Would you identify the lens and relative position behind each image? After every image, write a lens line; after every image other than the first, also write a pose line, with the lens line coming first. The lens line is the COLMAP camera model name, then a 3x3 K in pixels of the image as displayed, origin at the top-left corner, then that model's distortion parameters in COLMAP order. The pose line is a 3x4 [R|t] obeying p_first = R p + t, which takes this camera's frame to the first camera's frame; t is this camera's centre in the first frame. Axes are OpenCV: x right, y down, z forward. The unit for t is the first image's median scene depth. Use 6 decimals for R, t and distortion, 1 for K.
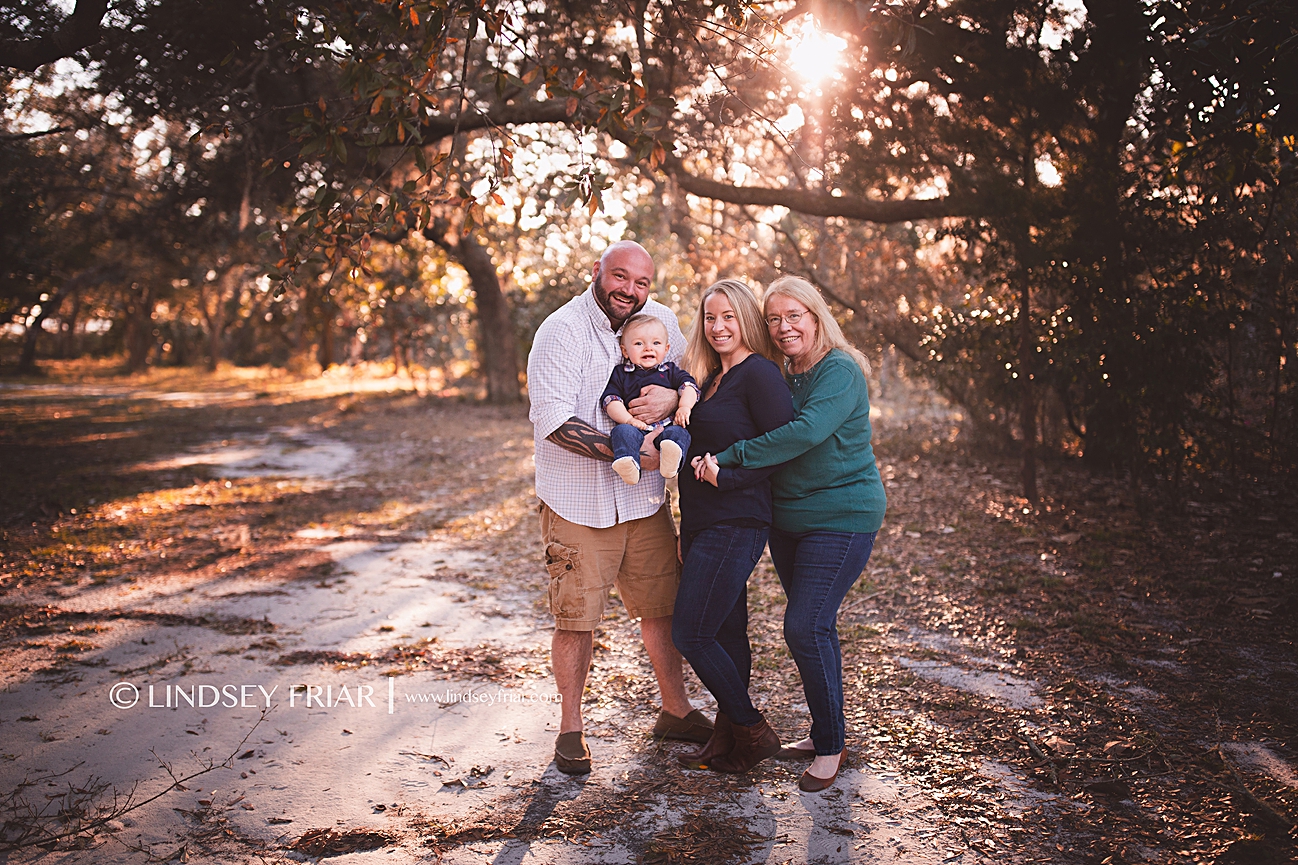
lens RADIAL K [[1261.8, 0, 649.0], [0, 1261.8, 432.5], [0, 0, 1]] dist [0.002768, -0.015146]
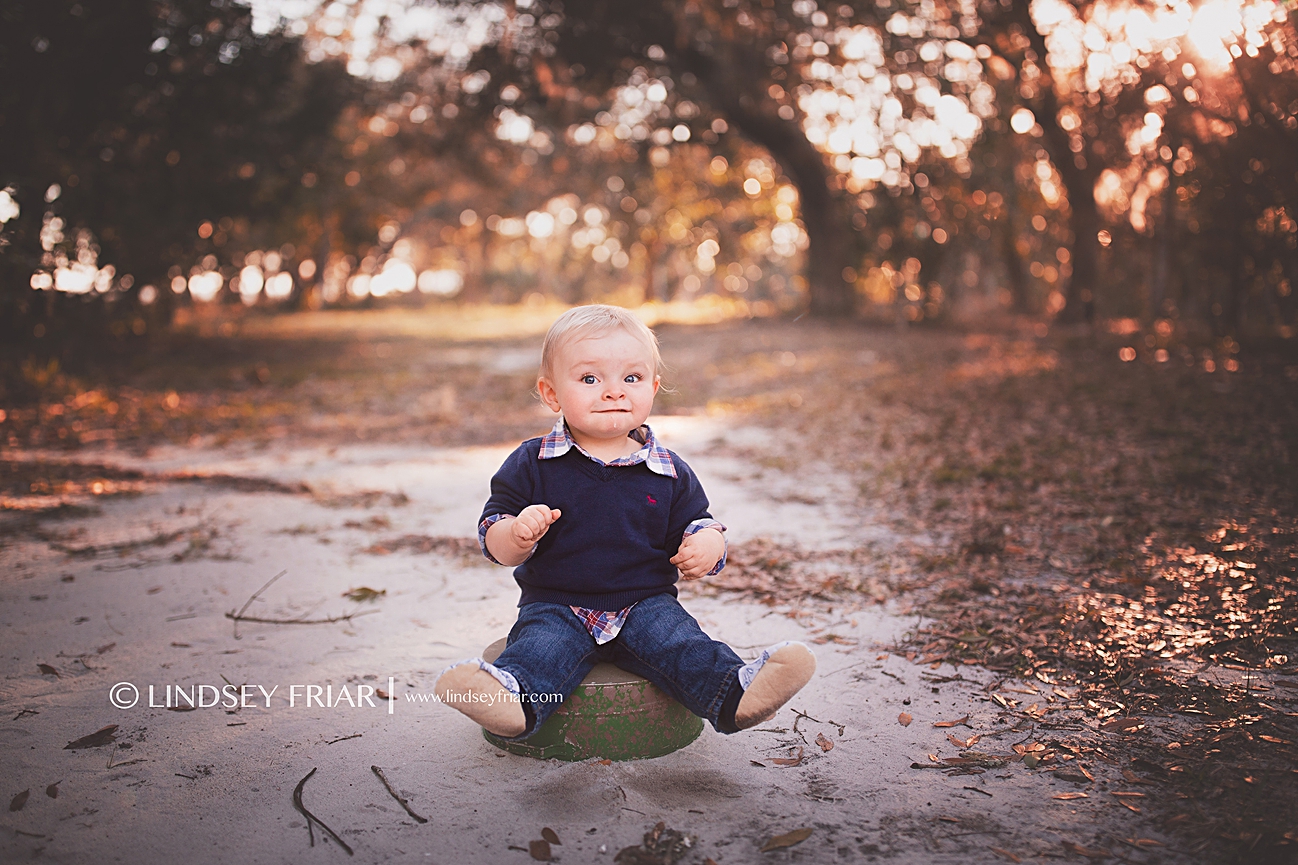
lens RADIAL K [[1261.8, 0, 649.0], [0, 1261.8, 432.5], [0, 0, 1]] dist [0.002768, -0.015146]
pose [[0.965679, 0.015198, -0.259292, -0.042844], [-0.007155, 0.999464, 0.031934, 0.111259], [0.259639, -0.028983, 0.965271, 0.505670]]
